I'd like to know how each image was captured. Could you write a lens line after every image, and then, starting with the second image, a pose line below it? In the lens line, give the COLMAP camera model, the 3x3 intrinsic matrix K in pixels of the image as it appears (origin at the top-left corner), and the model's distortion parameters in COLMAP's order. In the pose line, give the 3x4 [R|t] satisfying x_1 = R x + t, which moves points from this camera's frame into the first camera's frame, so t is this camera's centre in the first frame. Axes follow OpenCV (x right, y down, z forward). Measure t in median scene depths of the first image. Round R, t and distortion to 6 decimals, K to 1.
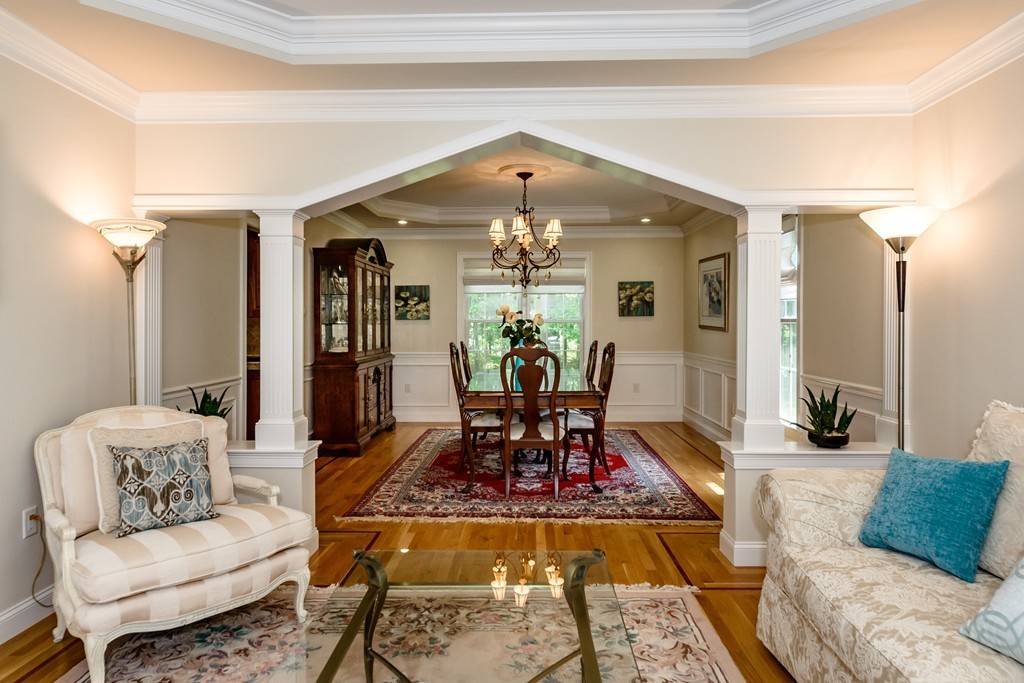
lens RADIAL K [[646.5, 0, 512.0], [0, 646.5, 341.5], [0, 0, 1]] dist [-0.000707, 0.000004]
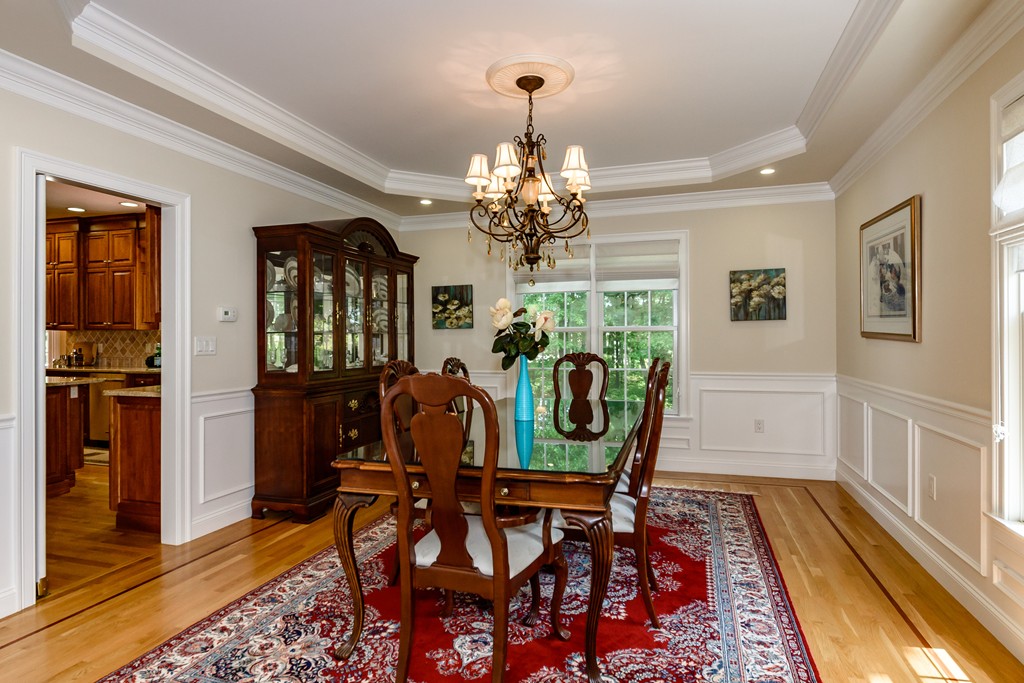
lens RADIAL K [[570.2, 0, 512.0], [0, 570.2, 341.5], [0, 0, 1]] dist [0.005739, 0.000343]
pose [[0.961435, -0.002712, -0.275018, 0.119403], [-0.003289, 0.999766, -0.021357, -0.003942], [0.275011, 0.021438, 0.961202, 0.388898]]
